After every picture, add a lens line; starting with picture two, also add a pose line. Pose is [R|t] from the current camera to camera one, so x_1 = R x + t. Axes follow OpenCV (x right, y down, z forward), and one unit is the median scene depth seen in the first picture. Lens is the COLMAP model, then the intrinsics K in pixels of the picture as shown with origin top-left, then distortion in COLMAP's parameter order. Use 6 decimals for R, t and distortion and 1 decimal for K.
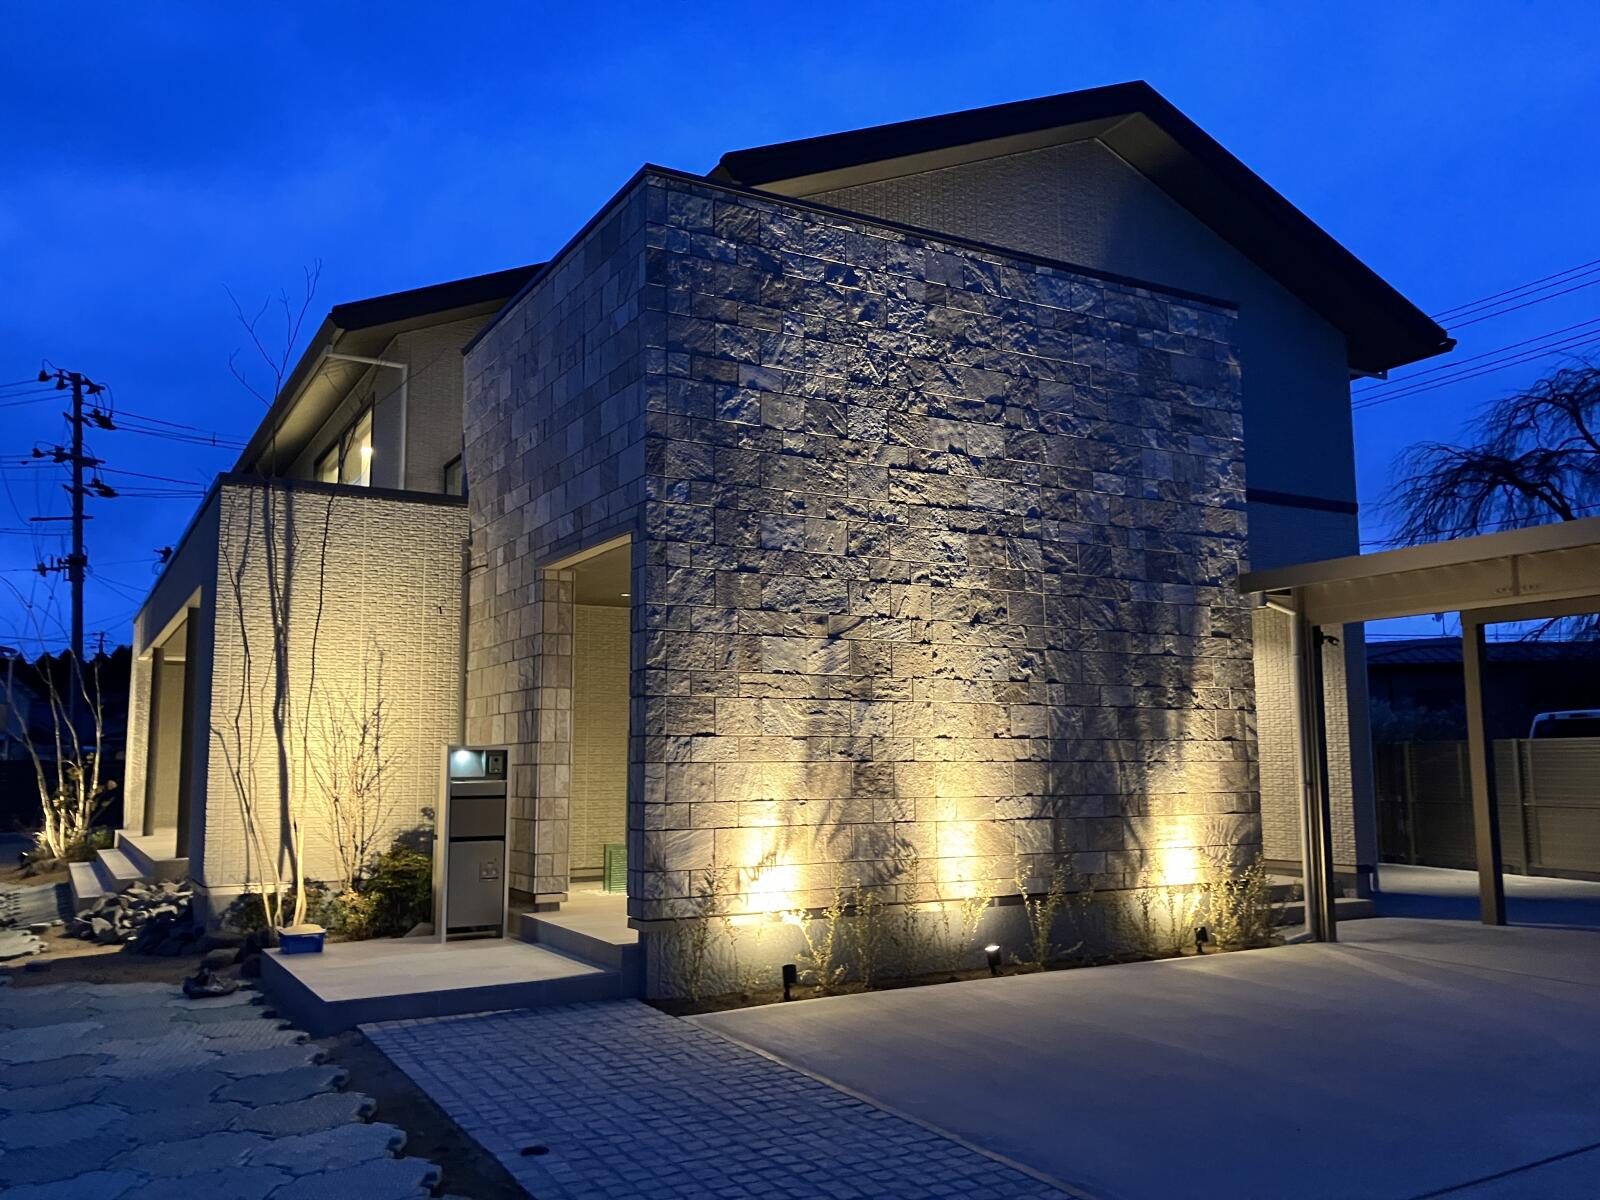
lens RADIAL K [[1304.6, 0, 800.0], [0, 1304.6, 600.0], [0, 0, 1]] dist [0.127509, -0.204142]
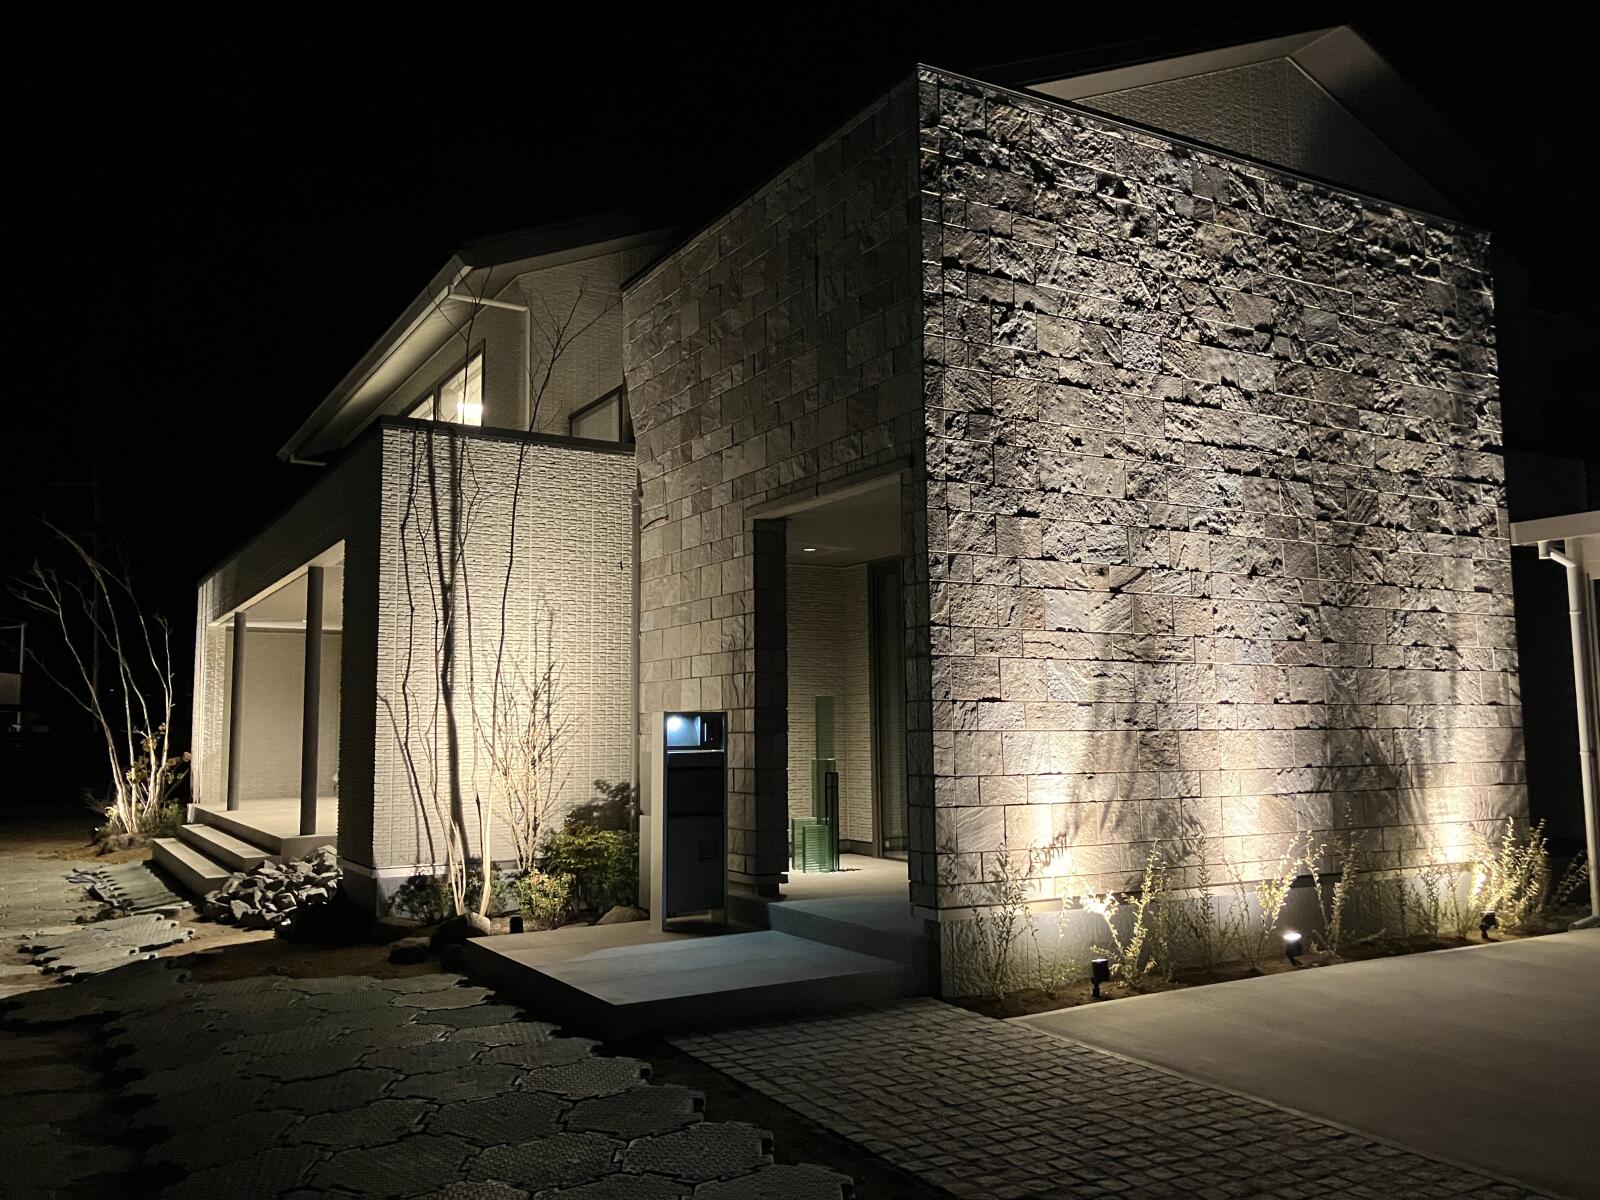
lens RADIAL K [[1314.1, 0, 795.3], [0, 1314.1, 577.6], [0, 0, 1]] dist [0.074814, -0.141683]
pose [[0.999960, -0.002641, 0.008581, -0.186982], [0.002589, 0.999979, 0.005997, 0.012844], [-0.008596, -0.005974, 0.999945, 0.096064]]
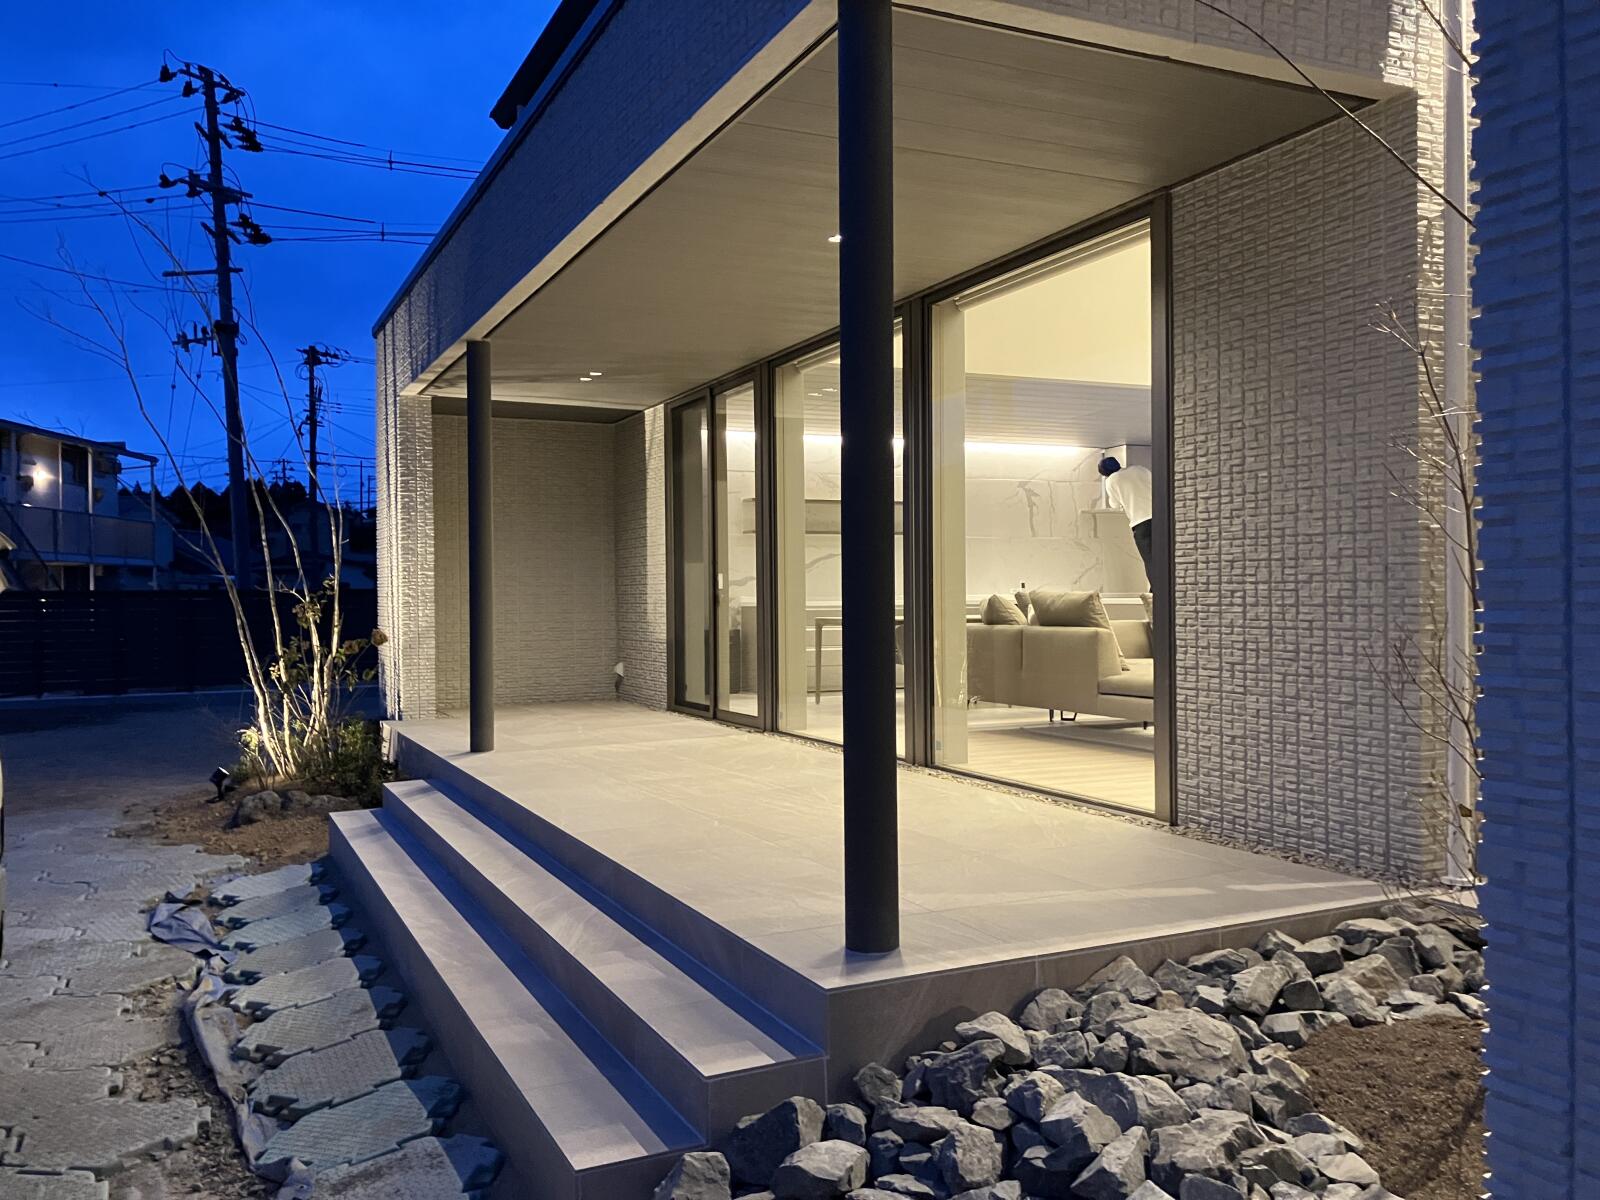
lens RADIAL K [[1326.6, 0, 795.7], [0, 1326.6, 622.0], [0, 0, 1]] dist [-0.008465, -0.002263]
pose [[0.996658, -0.000576, -0.081680, -0.664350], [0.012398, 0.989456, 0.144302, 0.130117], [0.080736, -0.144833, 0.986157, 1.080143]]
